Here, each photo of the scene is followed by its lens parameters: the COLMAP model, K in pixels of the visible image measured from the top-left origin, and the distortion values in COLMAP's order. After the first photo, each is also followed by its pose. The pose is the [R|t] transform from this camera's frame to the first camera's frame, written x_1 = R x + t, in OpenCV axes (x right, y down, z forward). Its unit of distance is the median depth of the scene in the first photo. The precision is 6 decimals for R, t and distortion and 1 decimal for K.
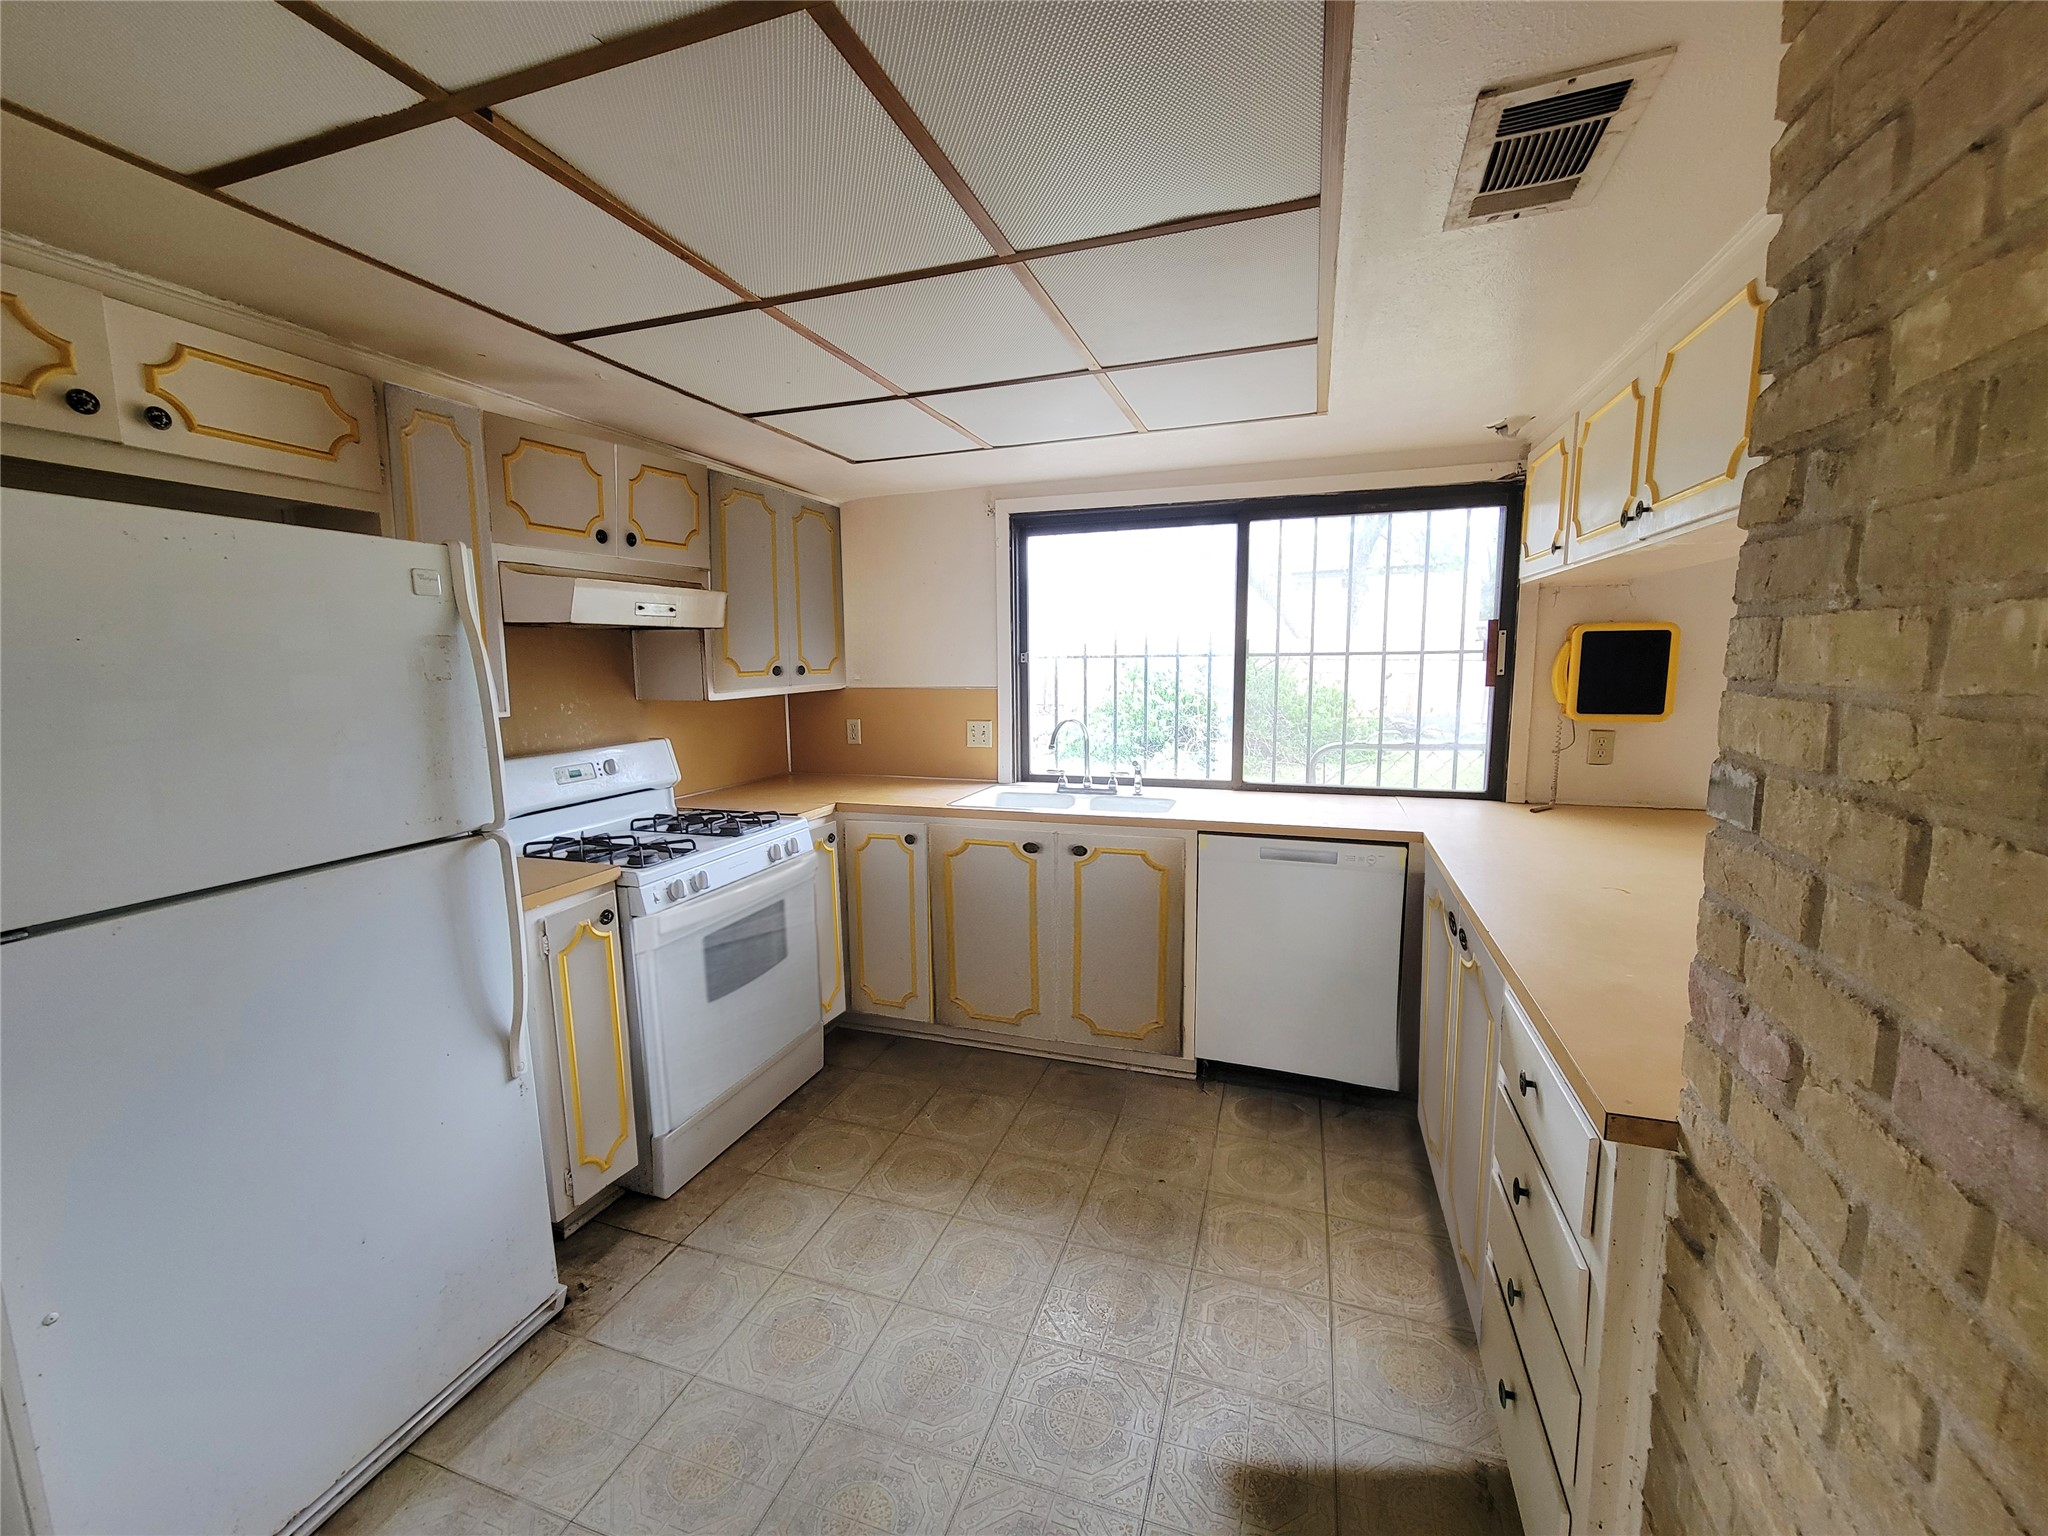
lens RADIAL K [[830.7, 0, 1023.9], [0, 830.7, 766.8], [0, 0, 1]] dist [-0.000498, 0.000020]
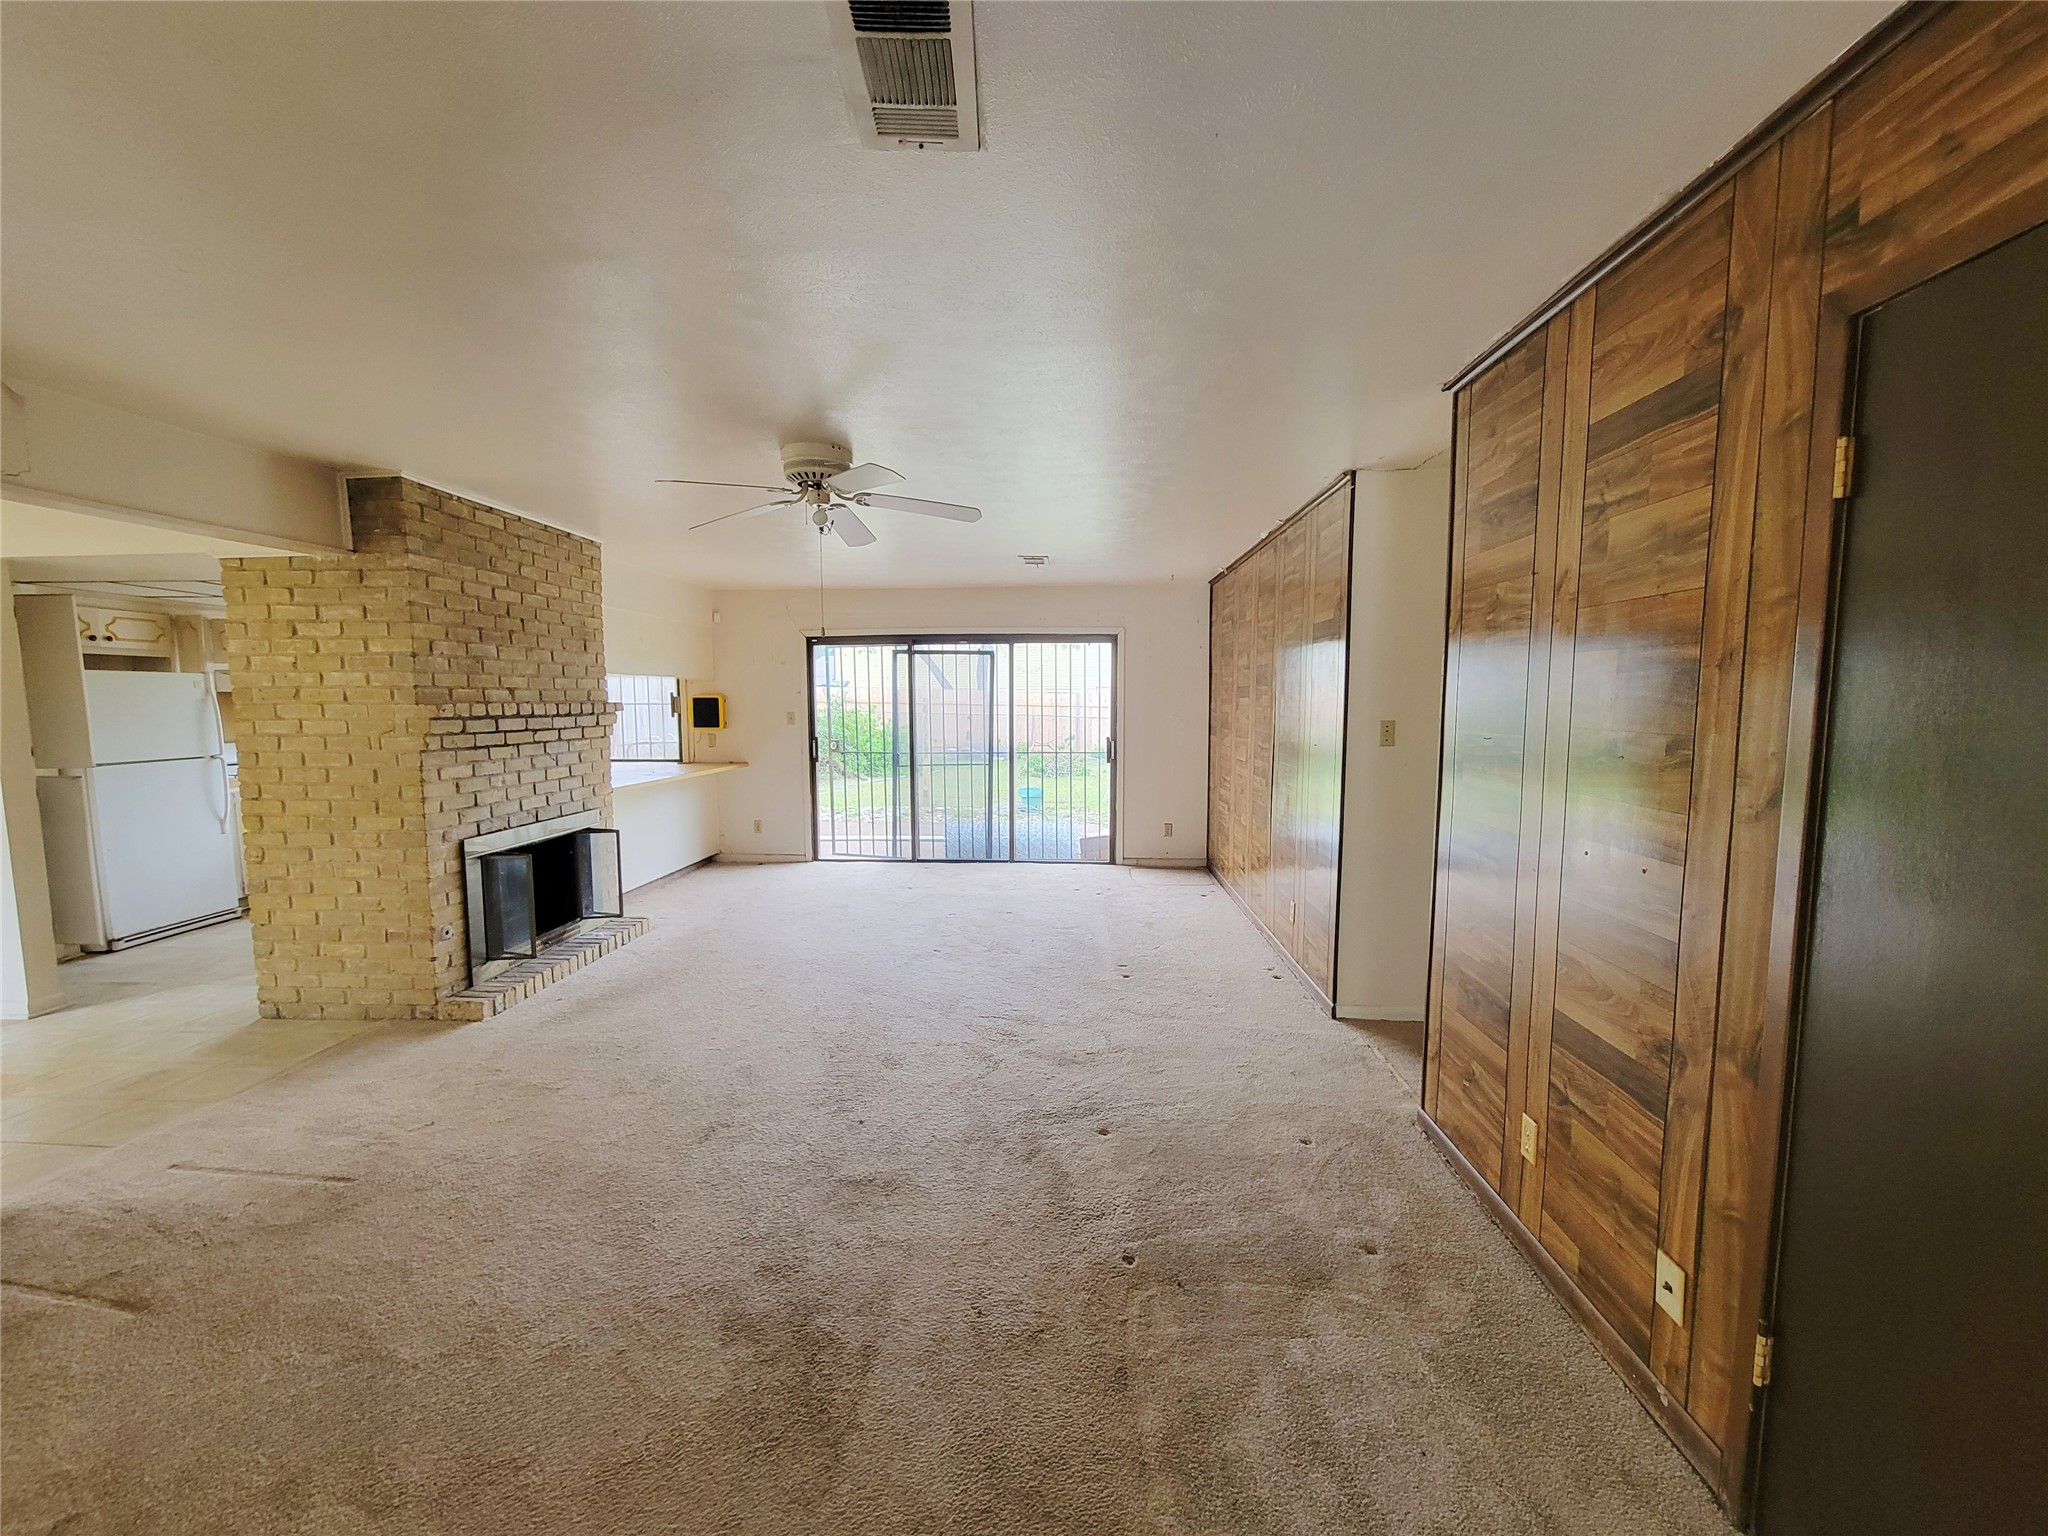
lens RADIAL K [[830.7, 0, 1019.1], [0, 830.7, 774.1], [0, 0, 1]] dist [-0.000498, 0.000020]
pose [[0.964059, -0.015941, 0.265208, 1.755254], [0.028265, 0.998687, -0.042715, 0.421726], [-0.264179, 0.048676, 0.963245, -3.404963]]
